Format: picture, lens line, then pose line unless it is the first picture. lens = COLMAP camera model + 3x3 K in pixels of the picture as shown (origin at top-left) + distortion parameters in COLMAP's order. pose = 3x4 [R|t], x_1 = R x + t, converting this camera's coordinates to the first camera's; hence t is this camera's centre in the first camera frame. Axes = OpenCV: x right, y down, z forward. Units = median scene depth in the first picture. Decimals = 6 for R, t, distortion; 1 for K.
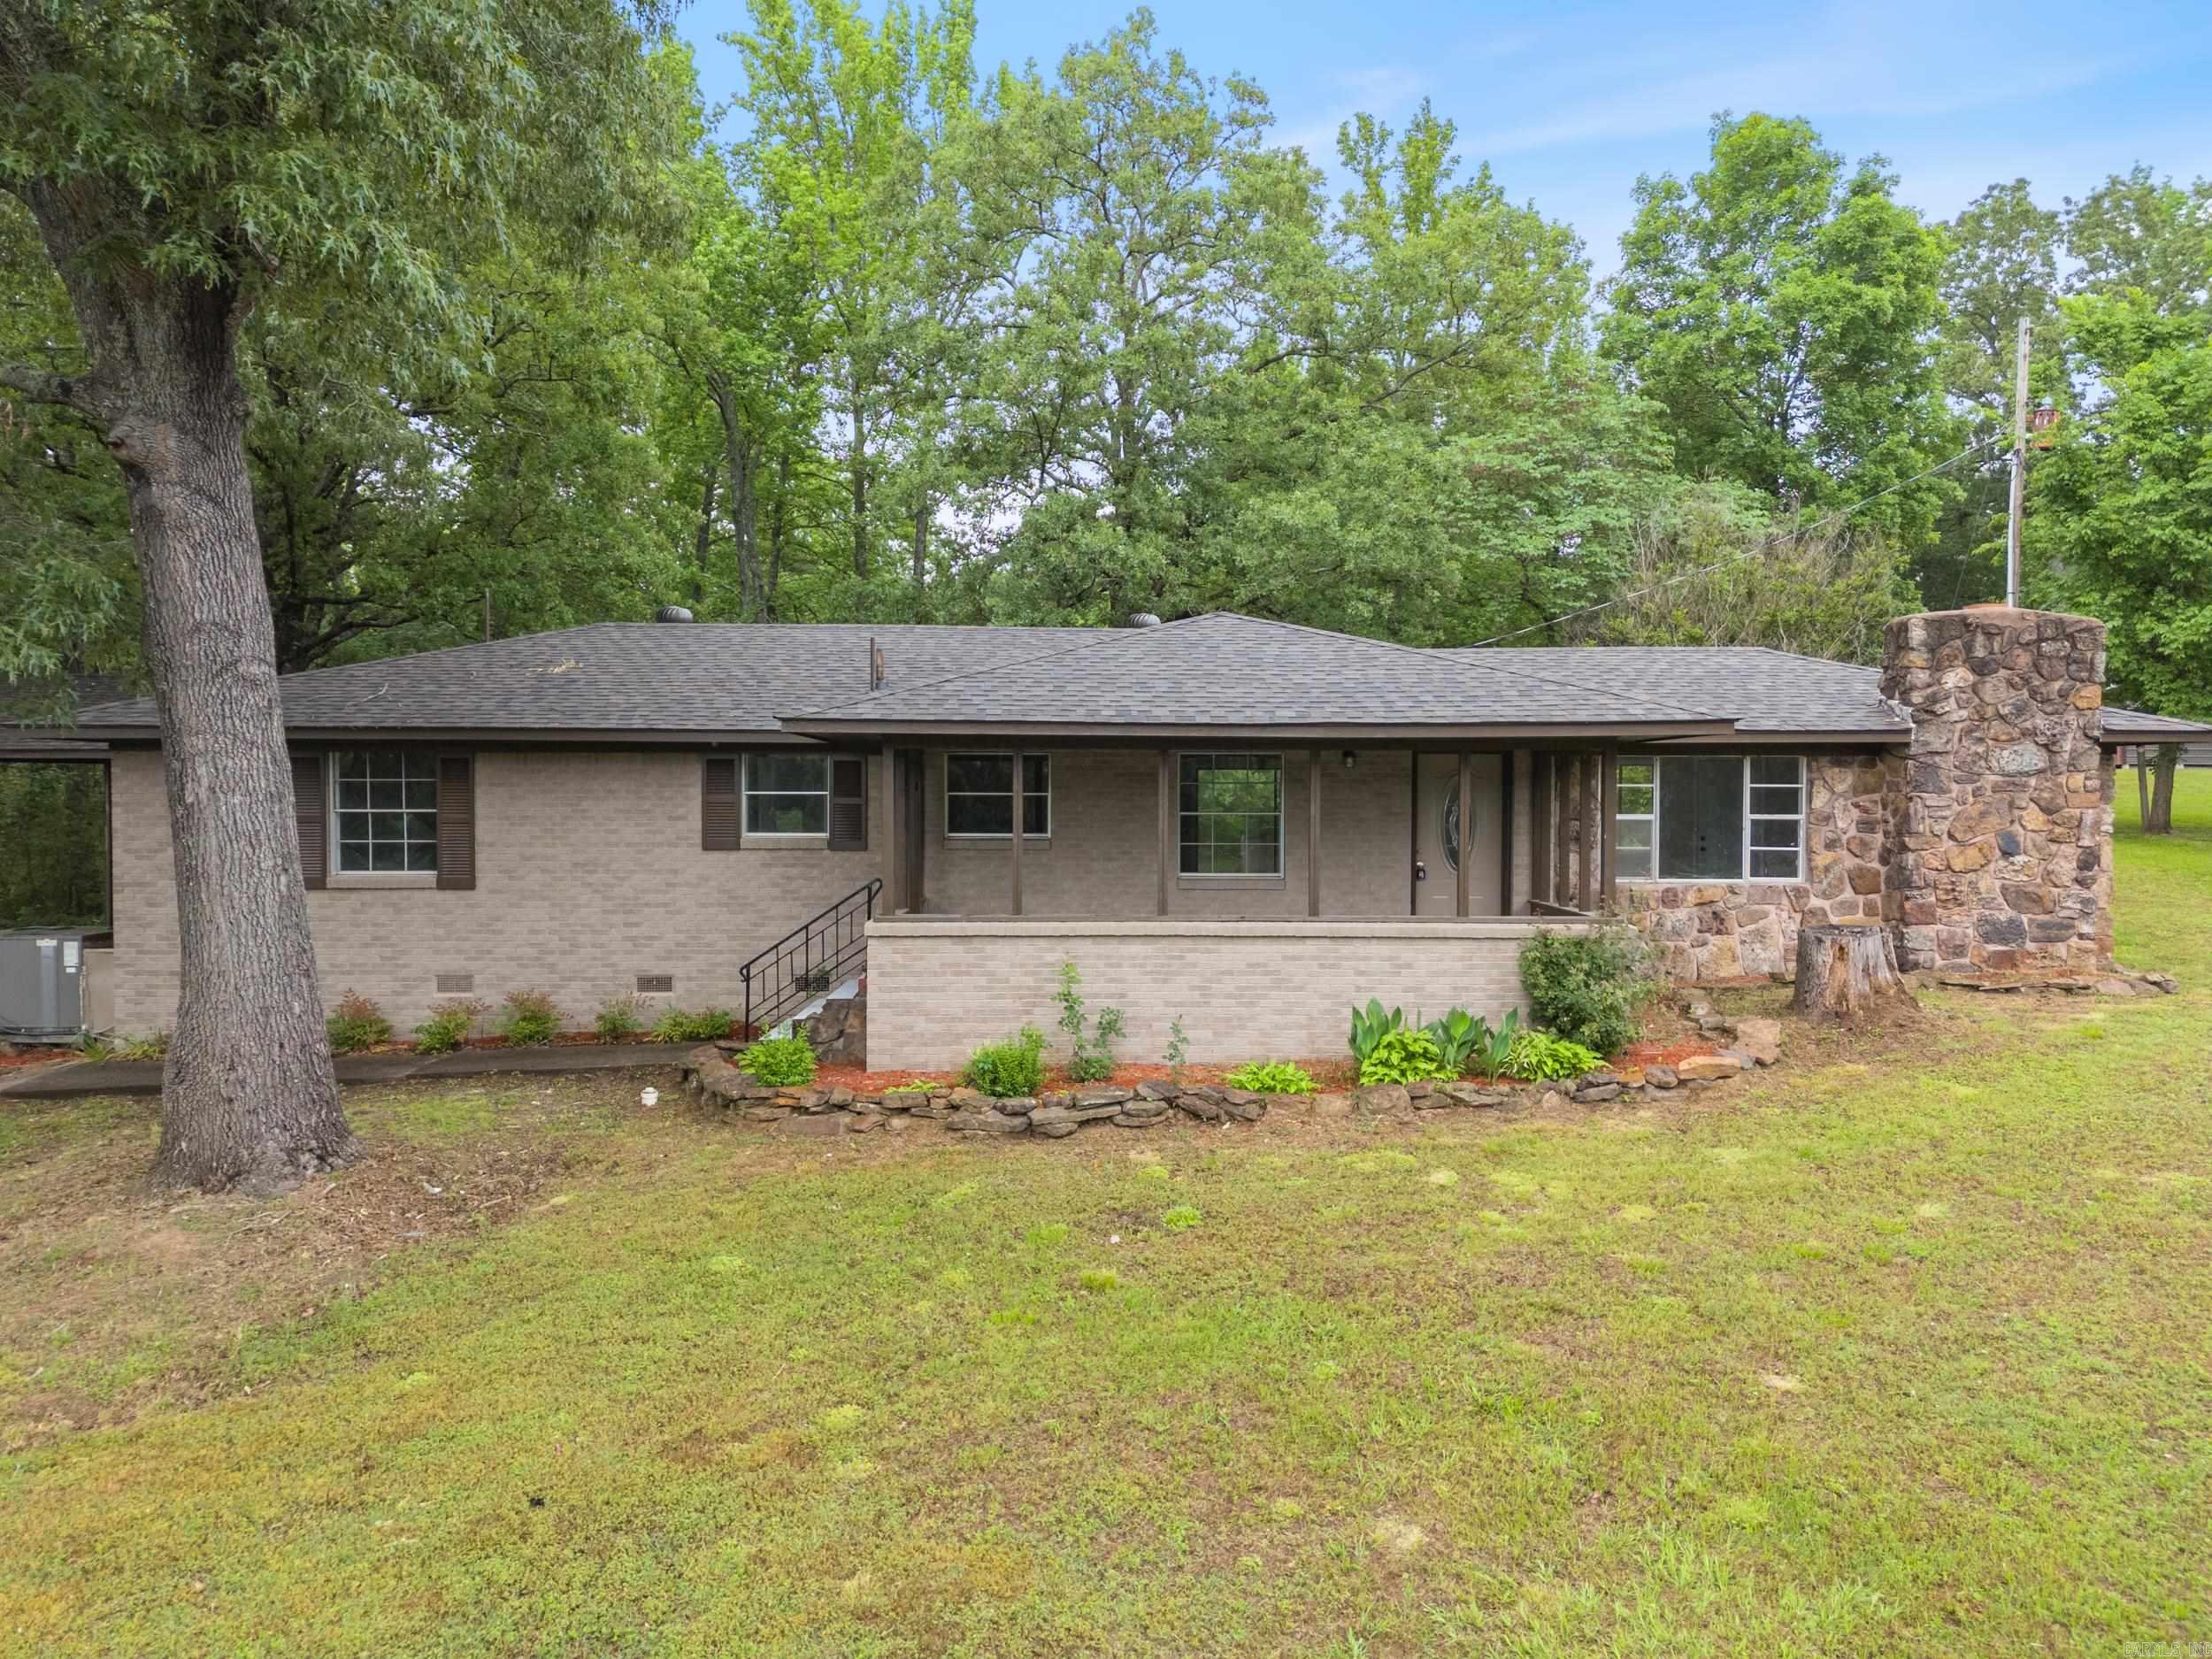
lens RADIAL K [[1691.3, 0, 1106.0], [0, 1691.3, 829.5], [0, 0, 1]] dist [0.071656, -0.057314]
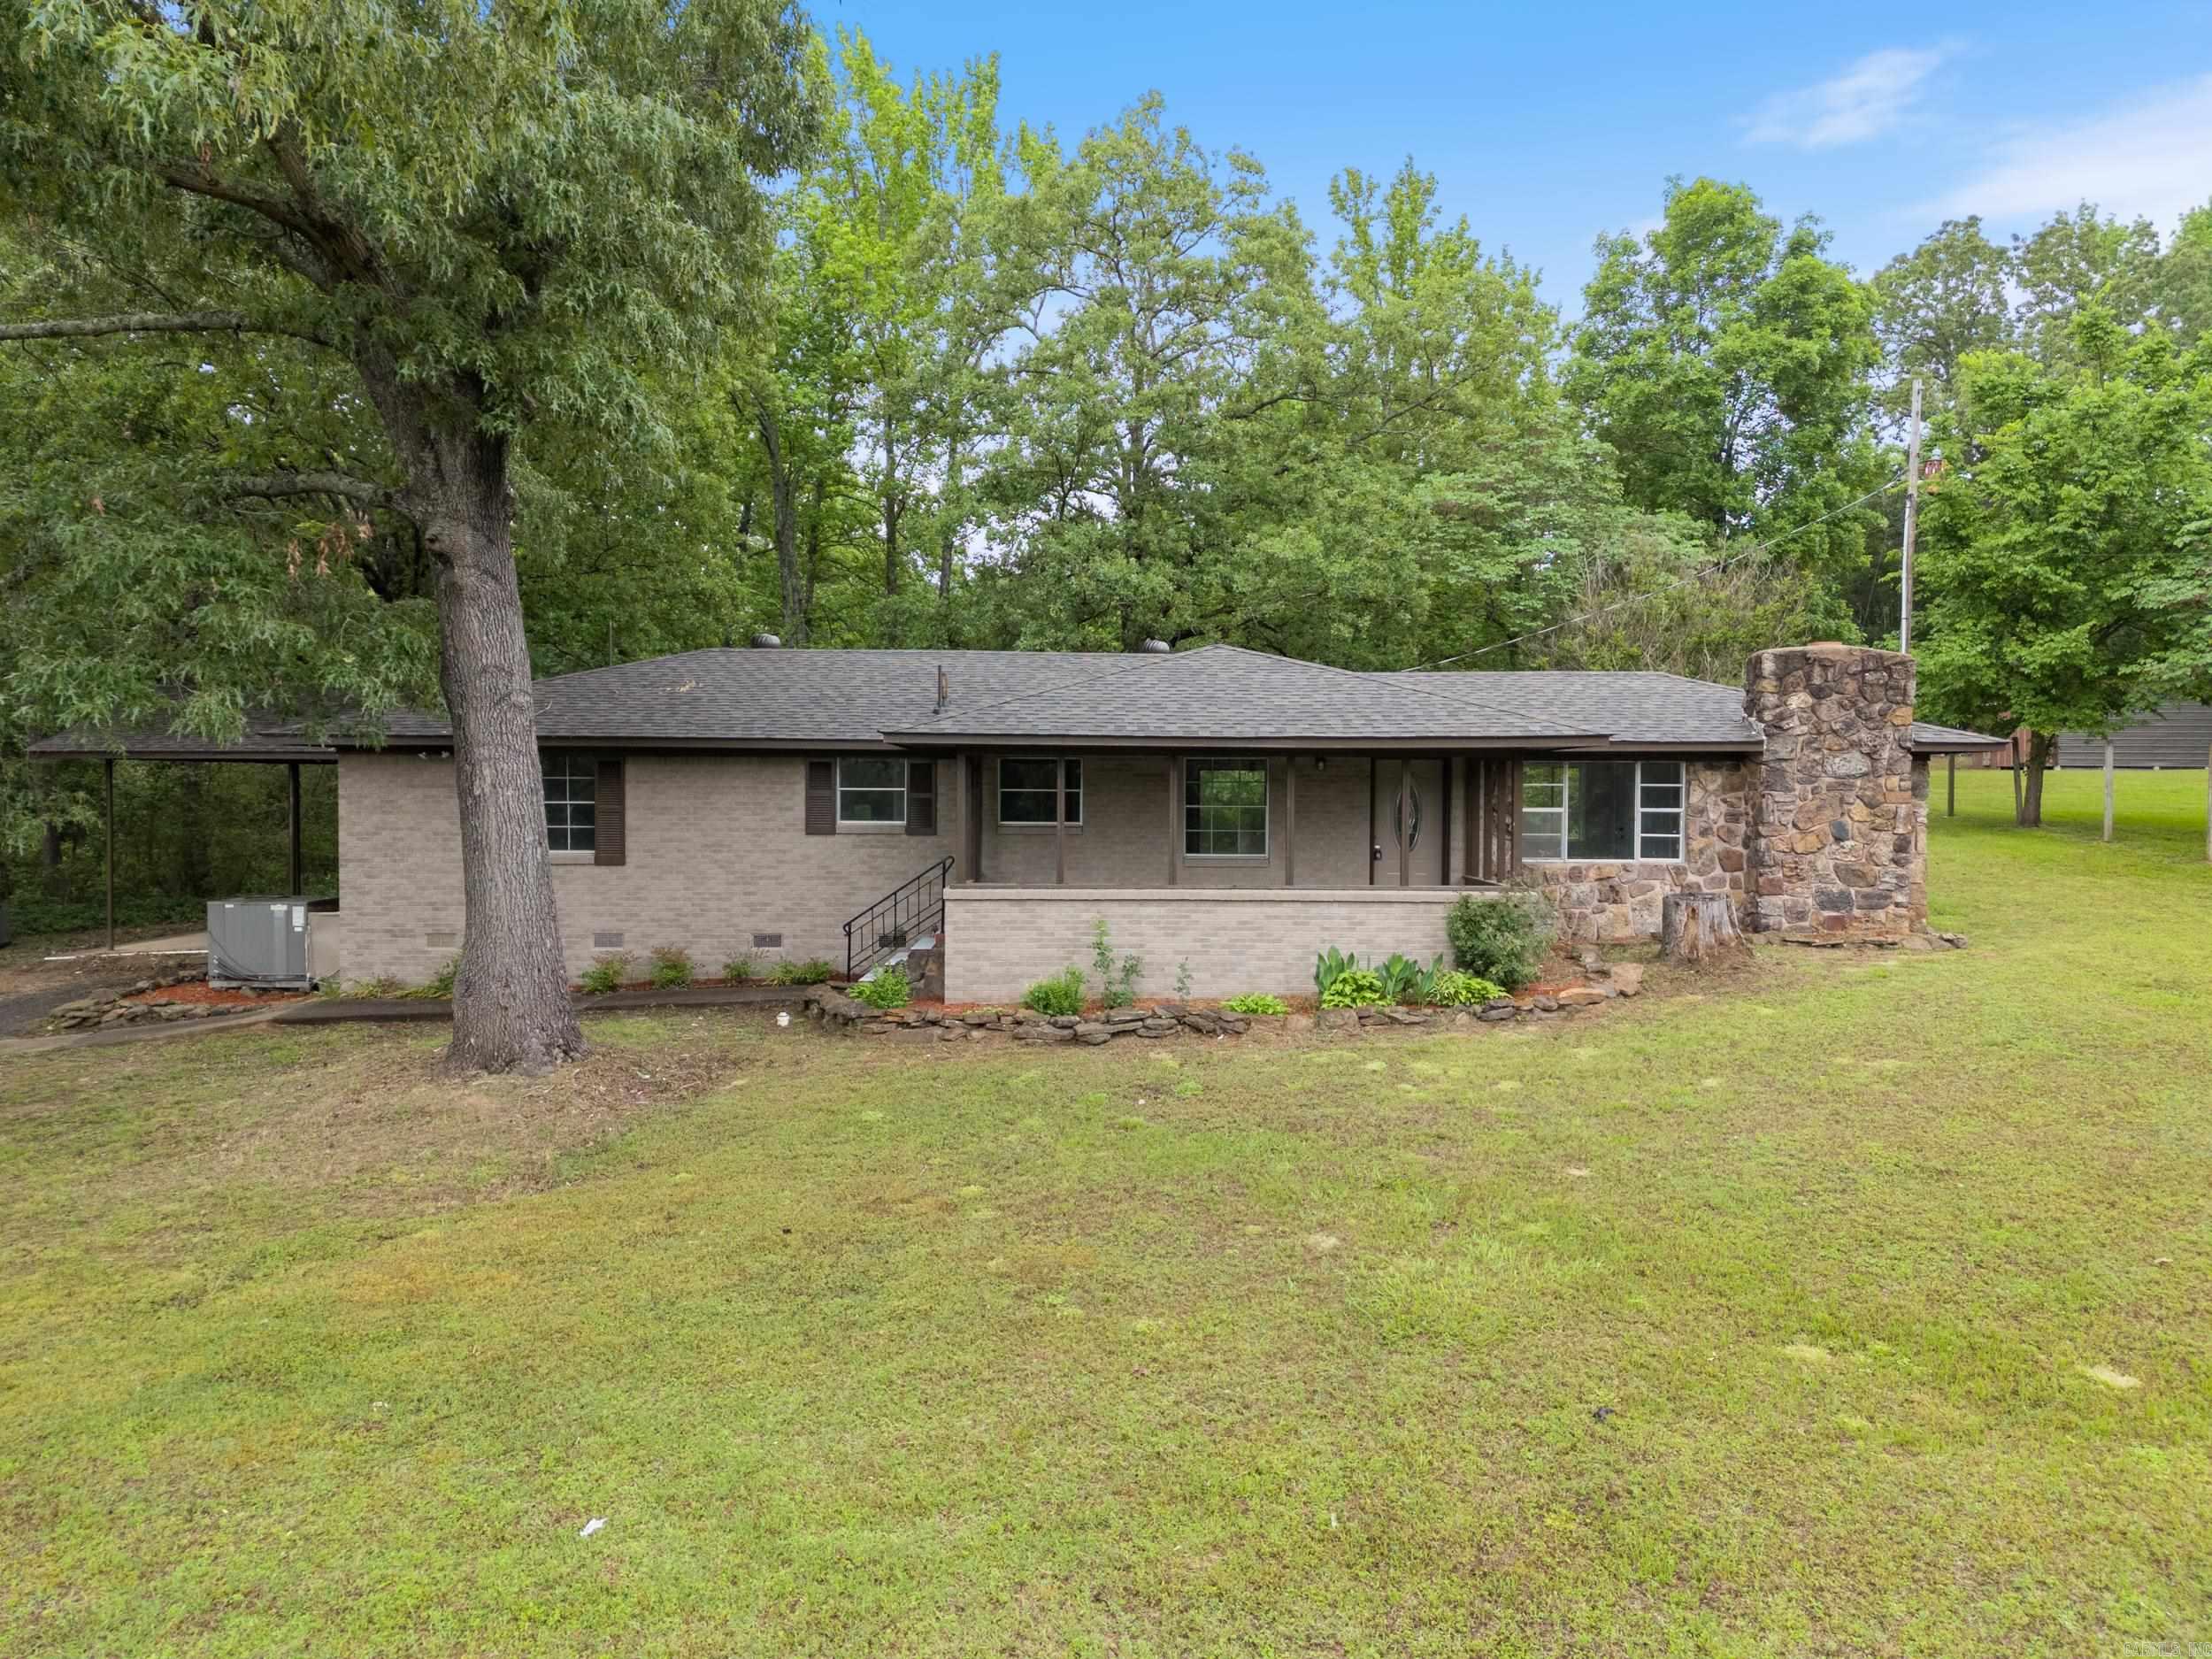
lens RADIAL K [[1691.3, 0, 1106.0], [0, 1691.3, 829.5], [0, 0, 1]] dist [0.071656, -0.057314]
pose [[0.999997, 0.002449, -0.000505, -0.014109], [-0.002448, 0.999996, 0.001610, 0.005697], [0.000509, -0.001608, 0.999999, -0.243633]]
